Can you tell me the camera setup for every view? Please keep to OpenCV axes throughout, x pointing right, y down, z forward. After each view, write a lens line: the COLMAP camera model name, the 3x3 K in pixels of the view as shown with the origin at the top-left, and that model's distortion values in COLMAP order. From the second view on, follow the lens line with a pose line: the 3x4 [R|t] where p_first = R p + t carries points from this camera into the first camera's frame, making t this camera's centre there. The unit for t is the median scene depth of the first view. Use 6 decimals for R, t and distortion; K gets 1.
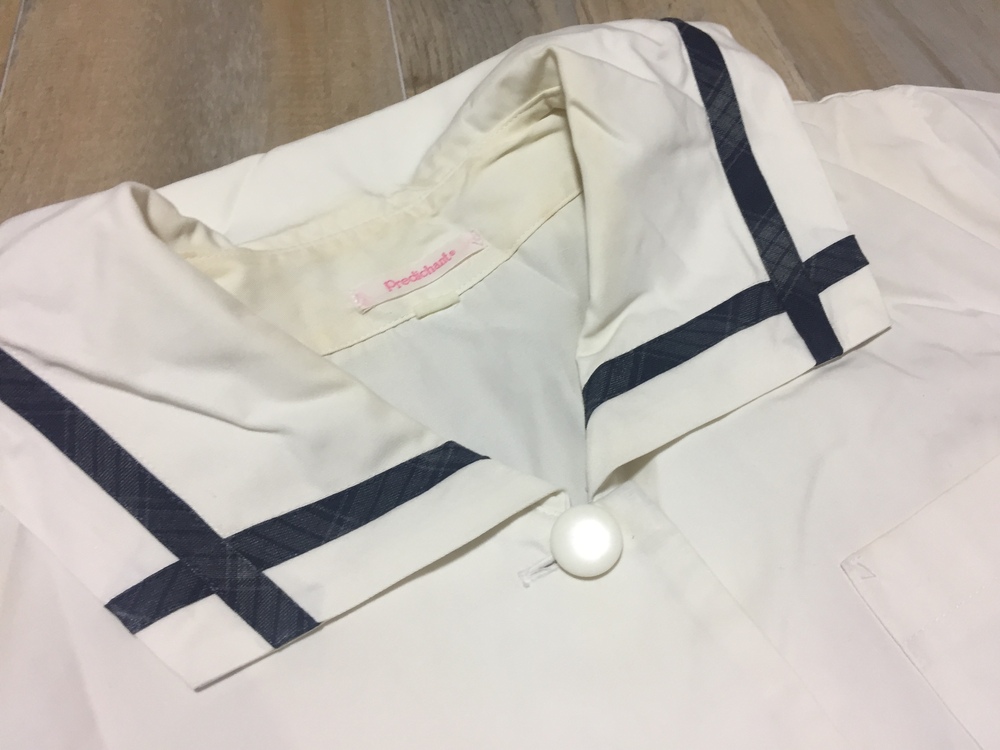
lens RADIAL K [[777.7, 0, 502.2], [0, 777.7, 392.9], [0, 0, 1]] dist [0.054288, -0.078431]
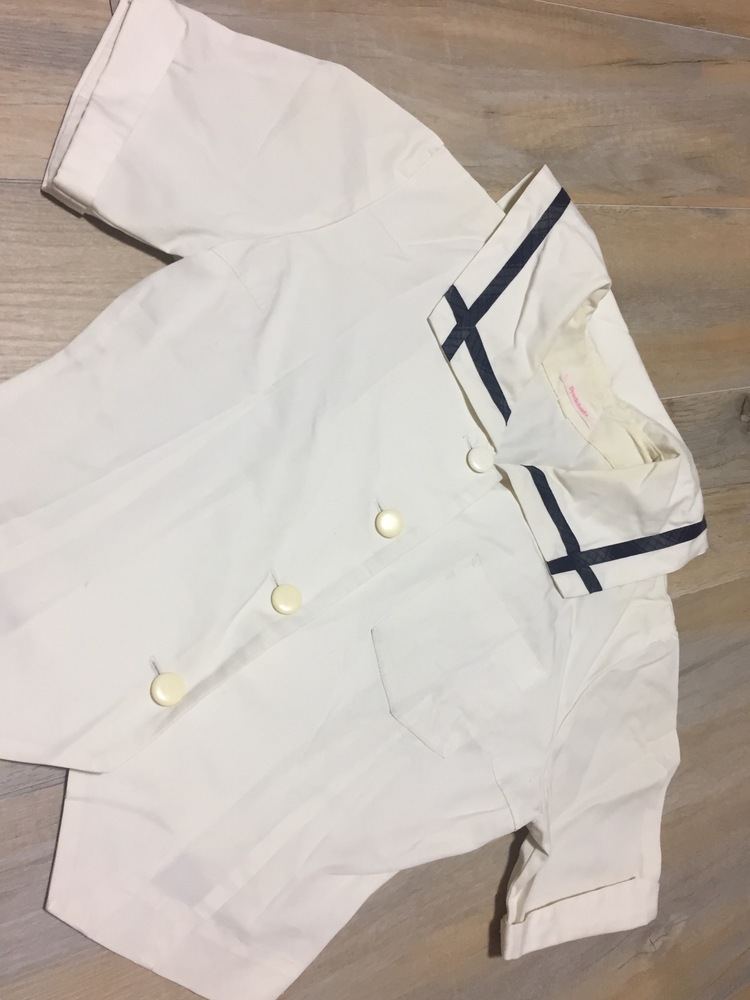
lens RADIAL K [[870.8, 0, 356.7], [0, 870.8, 507.5], [0, 0, 1]] dist [0.092953, -0.136596]
pose [[0.019084, 0.995459, -0.093254, 0.431335], [-0.998532, 0.023705, 0.048703, 0.376022], [0.050693, 0.092188, 0.994450, -1.565546]]
